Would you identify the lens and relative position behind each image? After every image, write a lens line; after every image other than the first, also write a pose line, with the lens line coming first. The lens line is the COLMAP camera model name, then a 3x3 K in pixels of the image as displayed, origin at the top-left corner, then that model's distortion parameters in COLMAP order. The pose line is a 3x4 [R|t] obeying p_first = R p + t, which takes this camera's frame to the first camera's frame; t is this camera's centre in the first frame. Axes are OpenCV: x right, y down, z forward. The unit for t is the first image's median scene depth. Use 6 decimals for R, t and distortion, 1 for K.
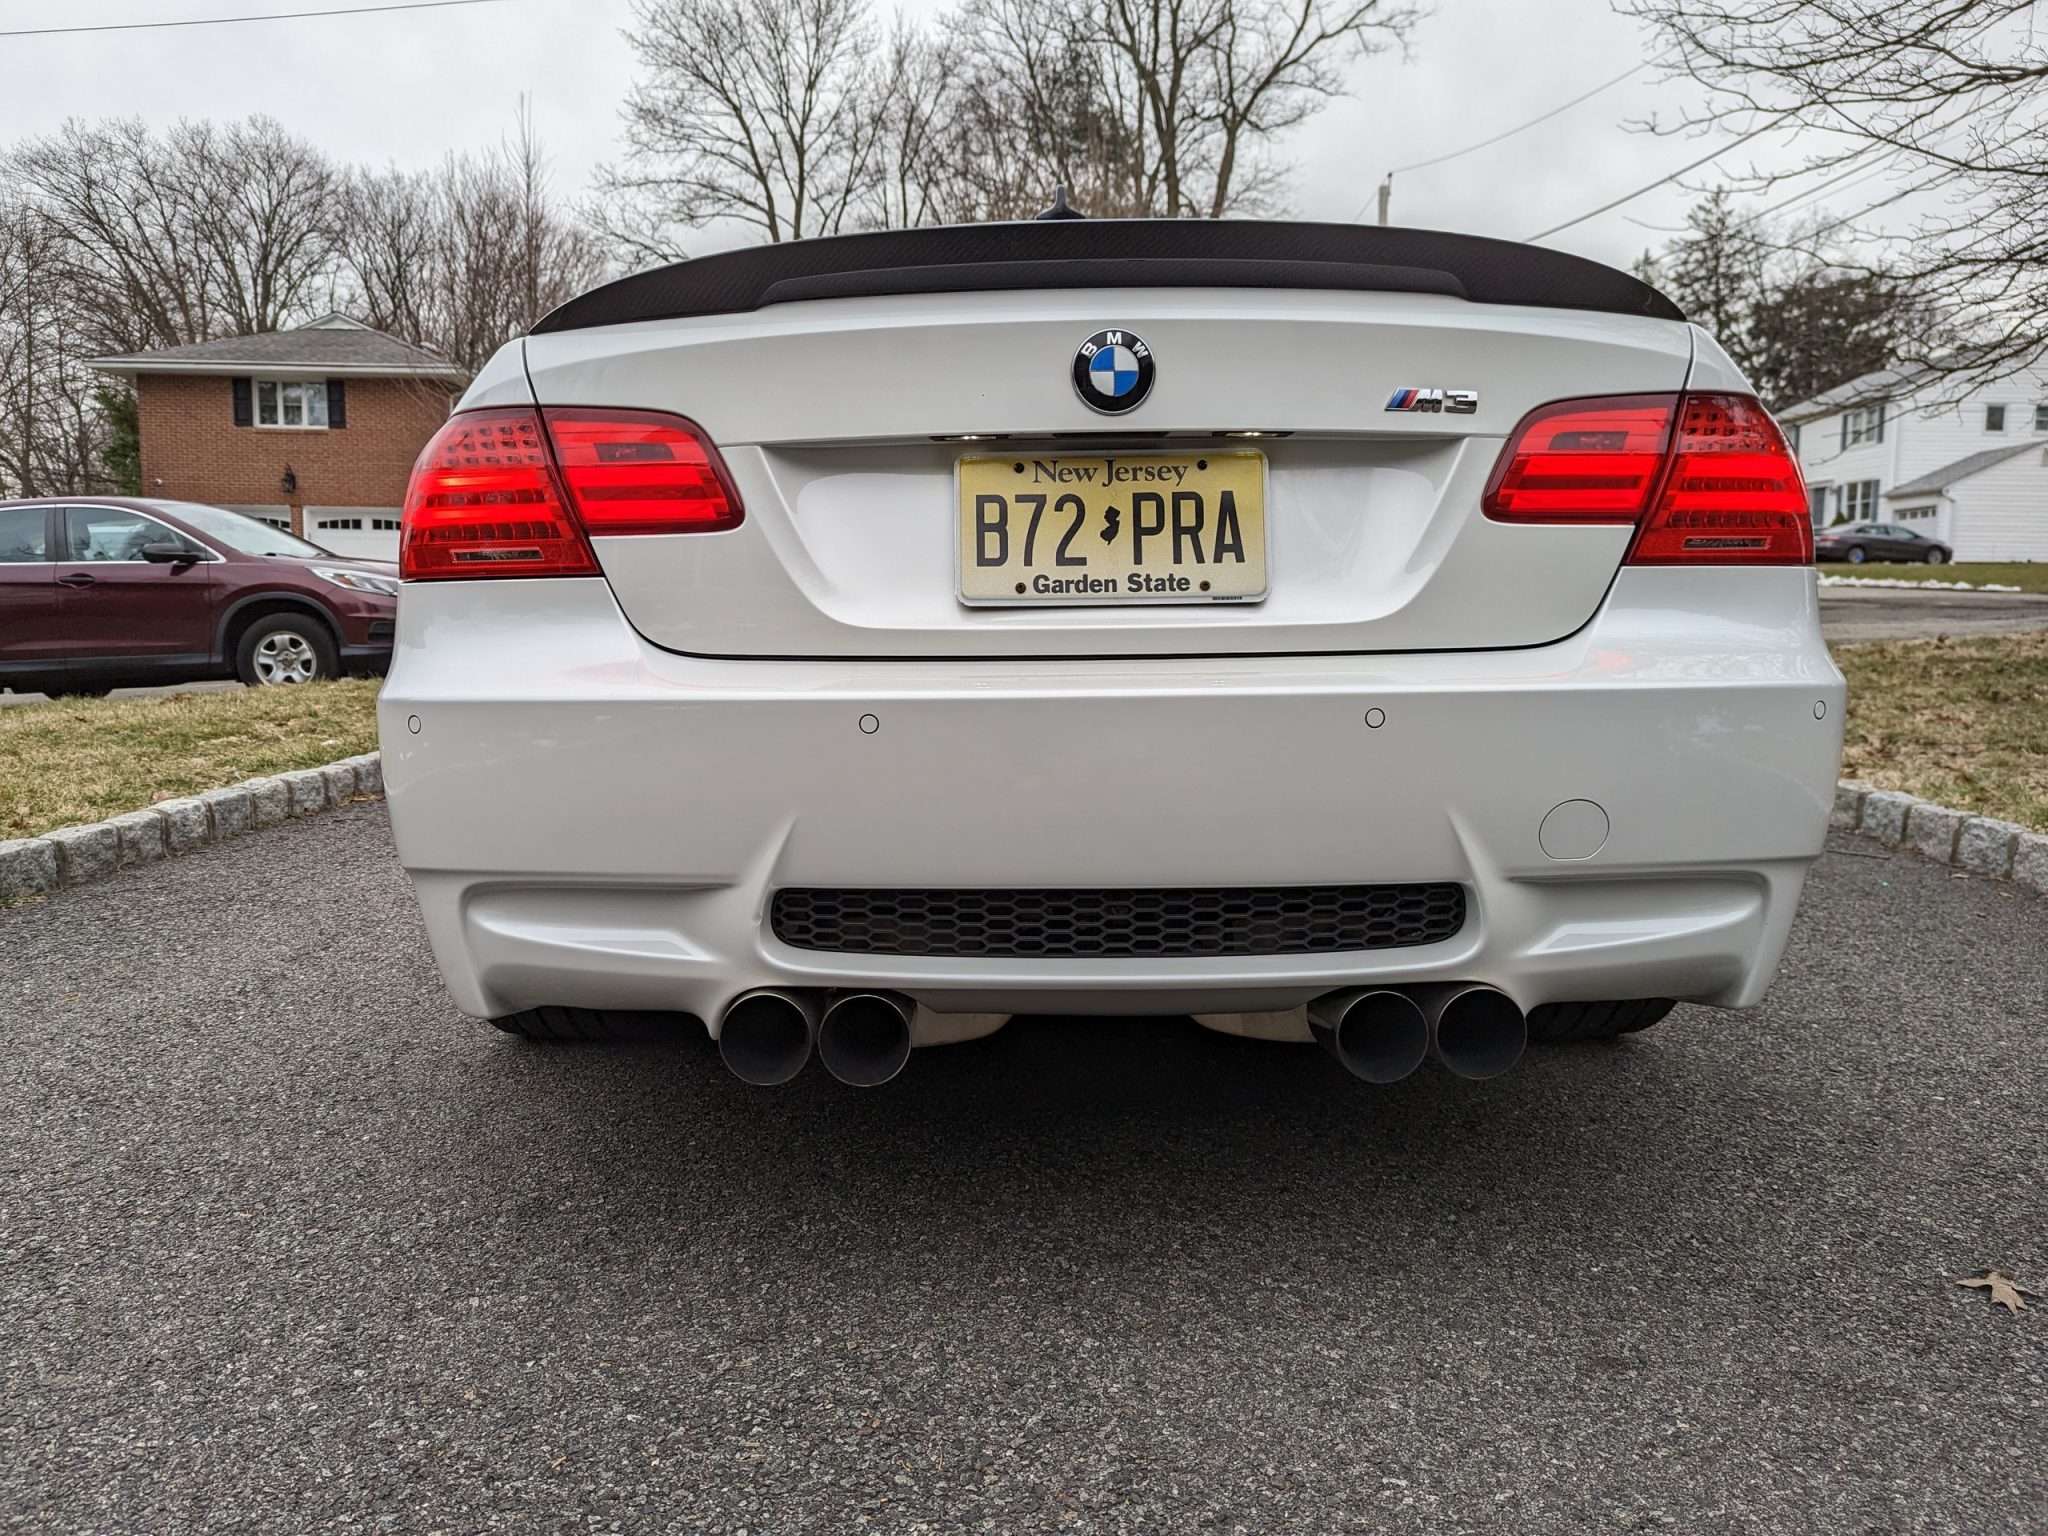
lens RADIAL K [[1445.3, 0, 995.8], [0, 1445.3, 756.8], [0, 0, 1]] dist [0.072945, -0.067075]
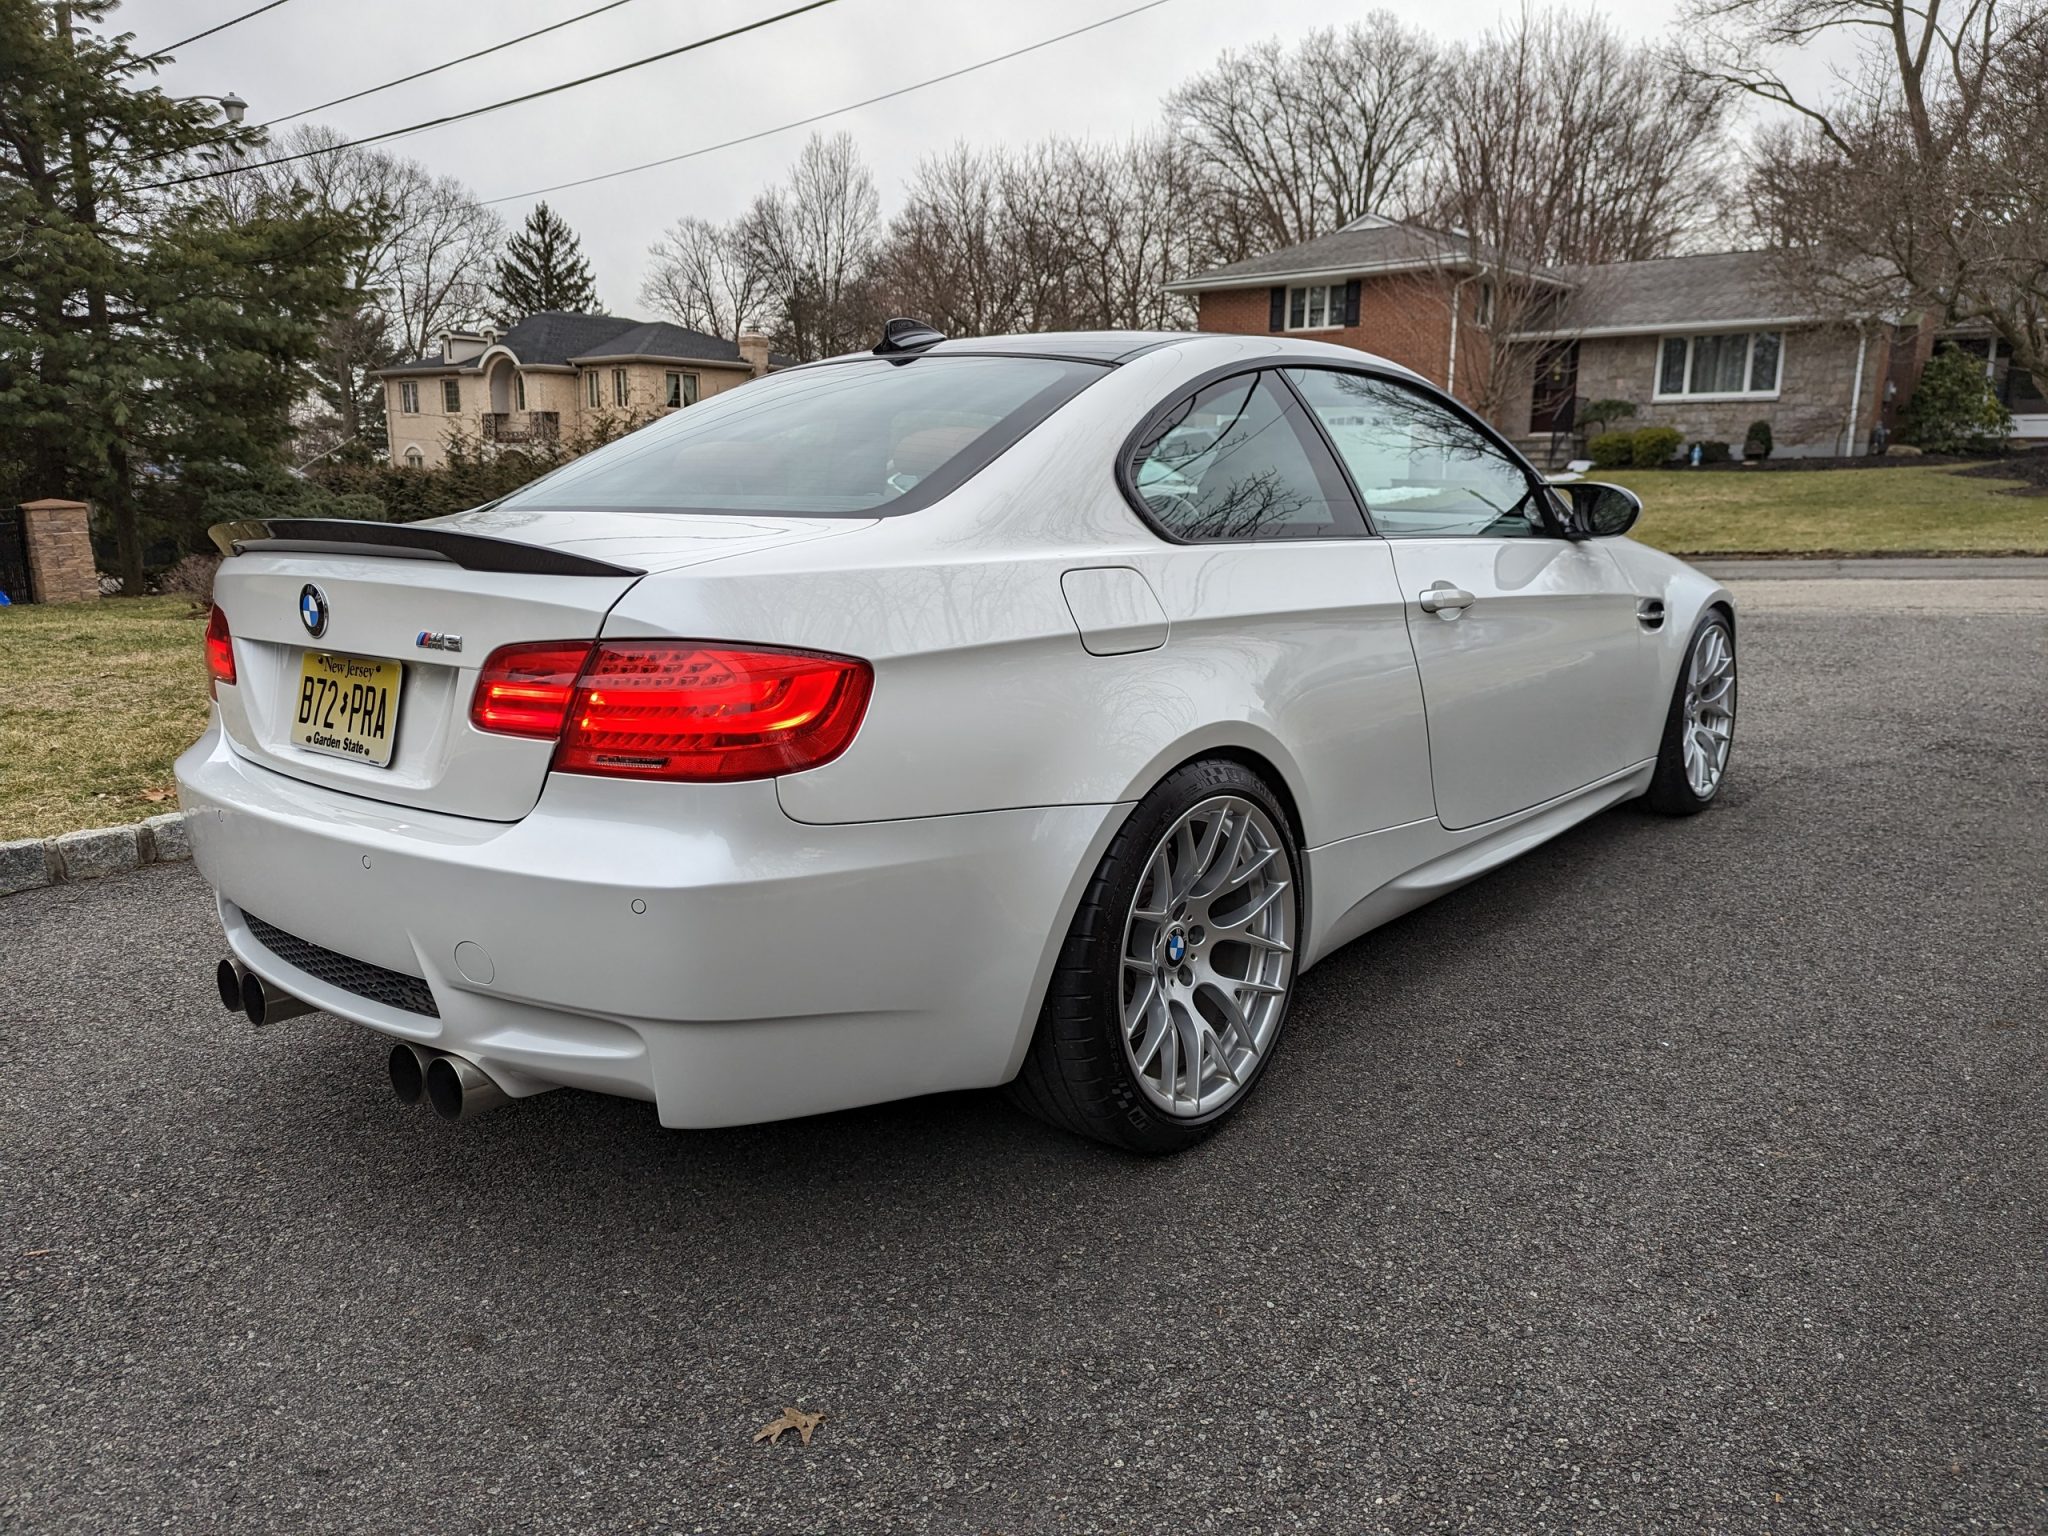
lens RADIAL K [[1445.3, 0, 1008.9], [0, 1445.3, 750.0], [0, 0, 1]] dist [0.072945, -0.067075]
pose [[0.762223, 0.114677, -0.637075, 0.347104], [-0.060834, 0.992517, 0.105875, -0.068965], [0.644450, -0.041944, 0.763496, 0.059870]]
